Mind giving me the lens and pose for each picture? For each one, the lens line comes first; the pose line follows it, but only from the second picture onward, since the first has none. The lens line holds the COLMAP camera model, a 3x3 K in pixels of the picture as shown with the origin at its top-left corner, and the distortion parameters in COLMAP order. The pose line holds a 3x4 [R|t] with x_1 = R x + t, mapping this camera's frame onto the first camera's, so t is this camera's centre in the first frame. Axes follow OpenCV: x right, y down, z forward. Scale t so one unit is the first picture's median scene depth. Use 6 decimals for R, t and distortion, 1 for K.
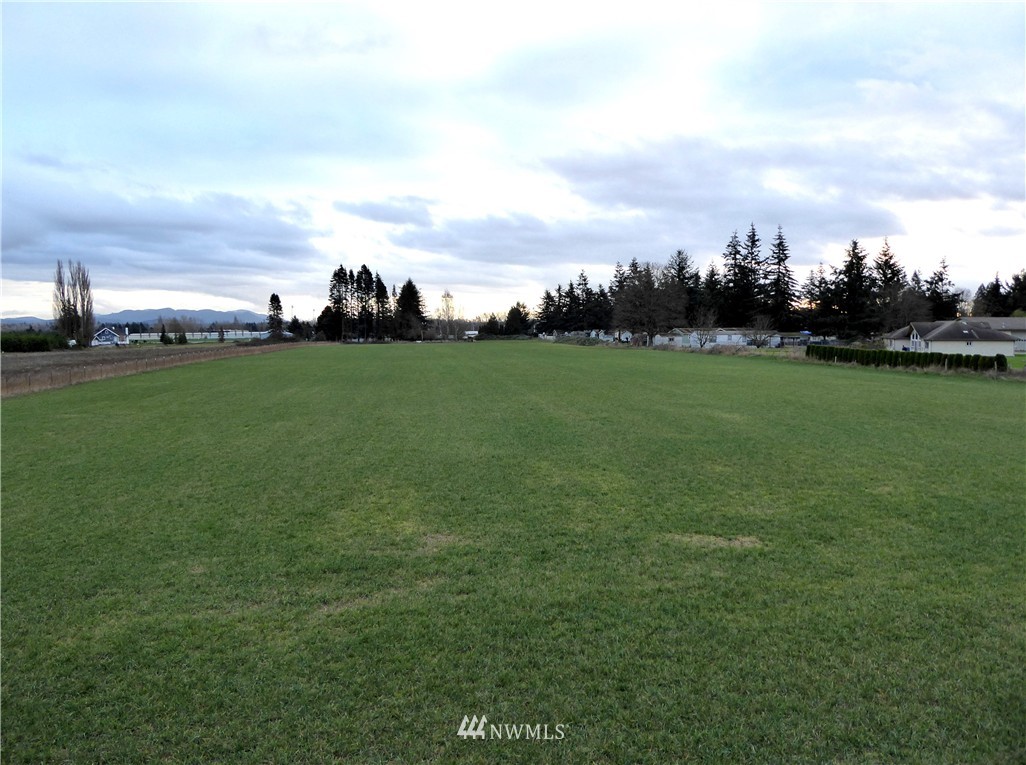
lens RADIAL K [[745.4, 0, 514.6], [0, 745.4, 383.2], [0, 0, 1]] dist [-0.029635, 0.005839]
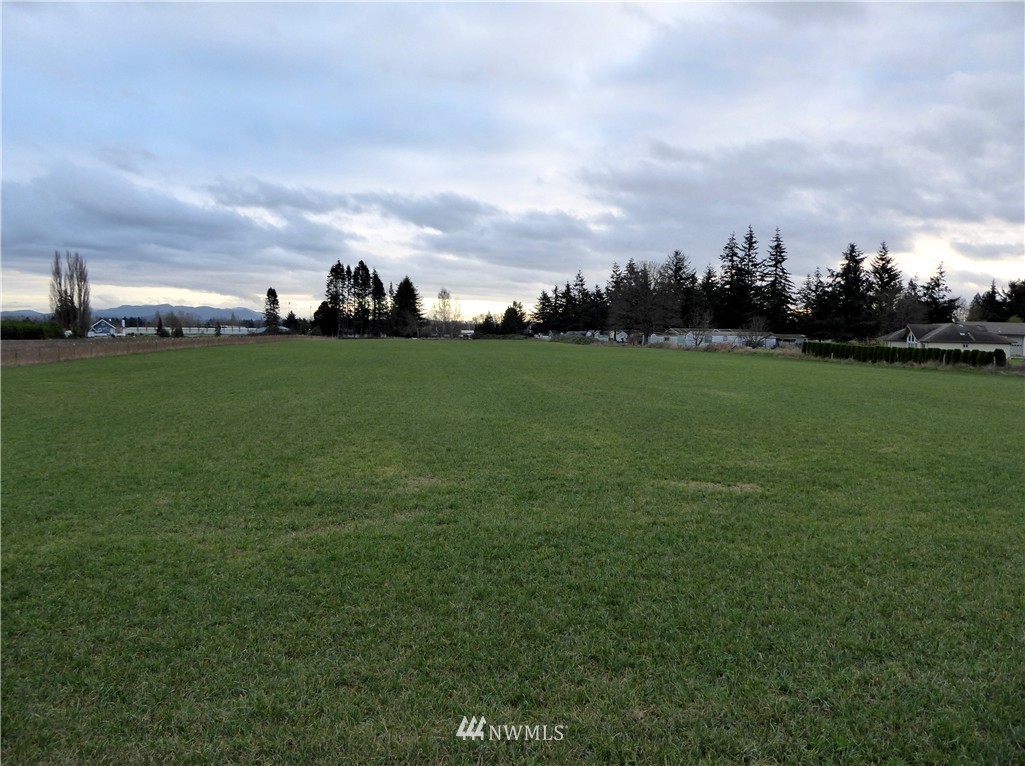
lens RADIAL K [[741.9, 0, 510.7], [0, 741.9, 385.2], [0, 0, 1]] dist [-0.025718, 0.000064]
pose [[0.999803, 0.019820, 0.001441, 0.005137], [-0.019820, 0.999803, -0.000560, 0.052709], [-0.001452, 0.000531, 0.999999, 0.035258]]
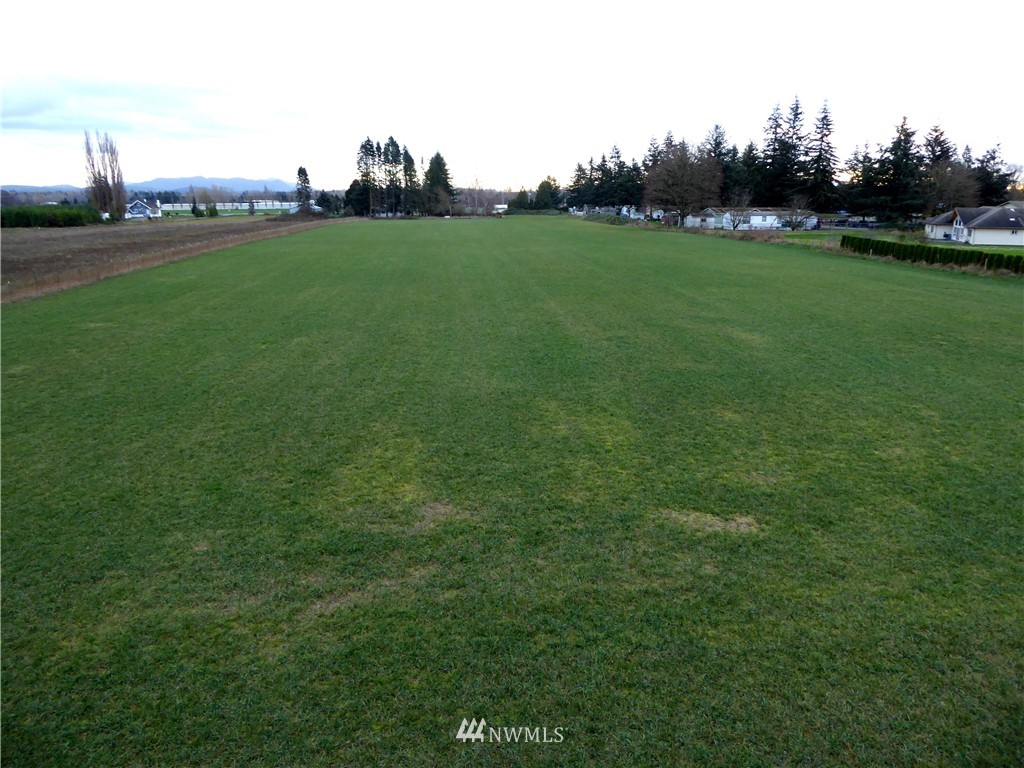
lens RADIAL K [[736.6, 0, 512.0], [0, 736.6, 384.0], [0, 0, 1]] dist [-0.026414, -0.001147]
pose [[0.998989, 0.015127, -0.042323, 0.024315], [-0.007547, 0.984746, 0.173834, -0.082172], [0.044307, -0.173339, 0.983865, 0.029024]]
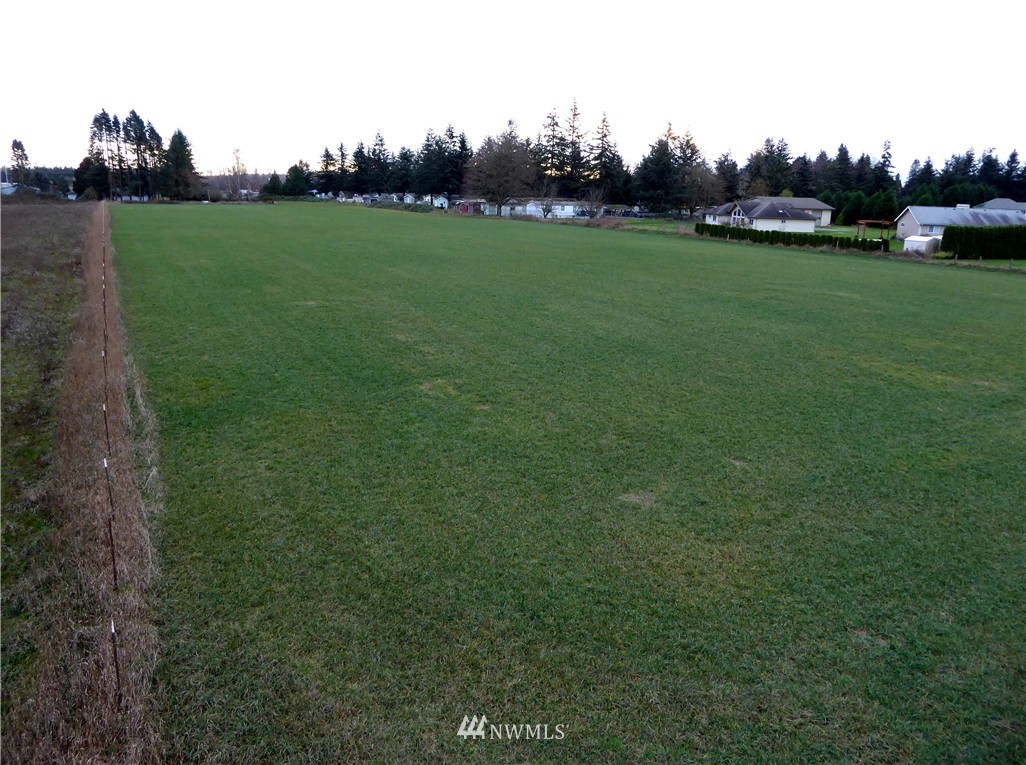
lens RADIAL K [[745.4, 0, 514.6], [0, 745.4, 383.2], [0, 0, 1]] dist [-0.029635, 0.005839]
pose [[0.939057, -0.056644, 0.339062, -1.011429], [-0.006442, 0.983258, 0.182107, -0.051484], [-0.343701, -0.173193, 0.922970, -0.090356]]
